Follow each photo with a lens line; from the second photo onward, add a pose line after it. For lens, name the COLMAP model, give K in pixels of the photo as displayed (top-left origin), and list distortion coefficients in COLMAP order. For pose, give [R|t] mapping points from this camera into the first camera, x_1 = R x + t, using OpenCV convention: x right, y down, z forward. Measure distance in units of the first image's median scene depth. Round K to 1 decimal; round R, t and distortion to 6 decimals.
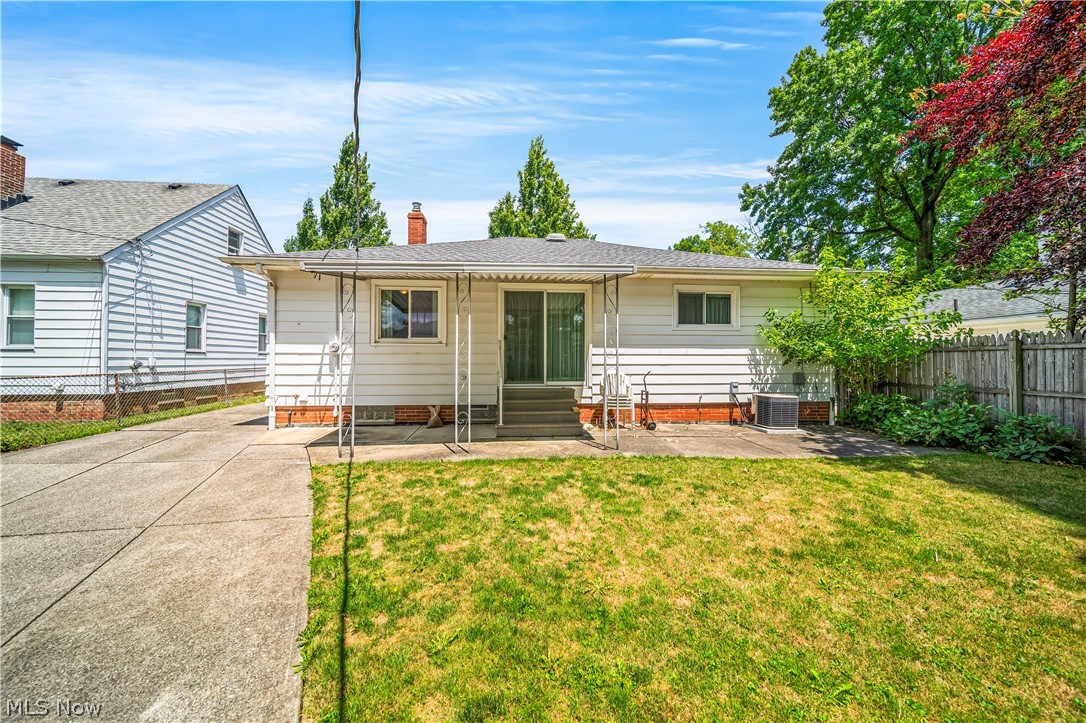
lens RADIAL K [[394.6, 0, 554.2], [0, 394.6, 353.0], [0, 0, 1]] dist [0.004920, -0.000668]
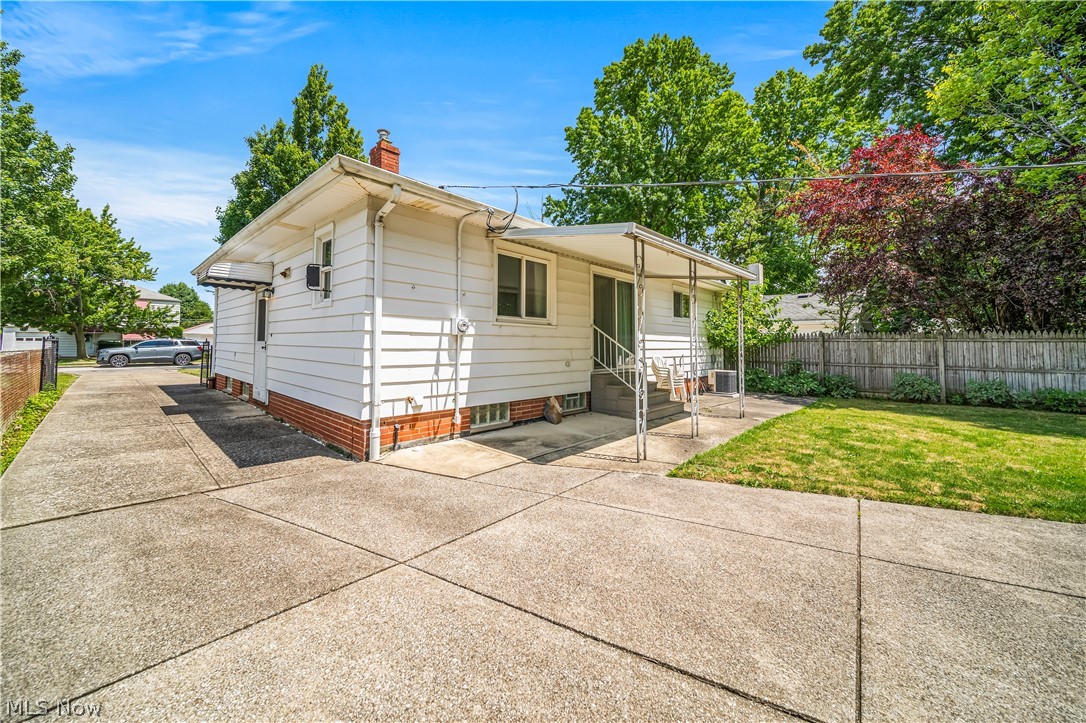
lens RADIAL K [[394.6, 0, 551.5], [0, 394.6, 334.5], [0, 0, 1]] dist [0.004920, -0.000668]
pose [[0.747214, 0.023363, 0.664172, -0.889035], [-0.020079, 0.999719, -0.012577, 0.007153], [-0.664280, -0.003938, 0.747474, 0.361841]]
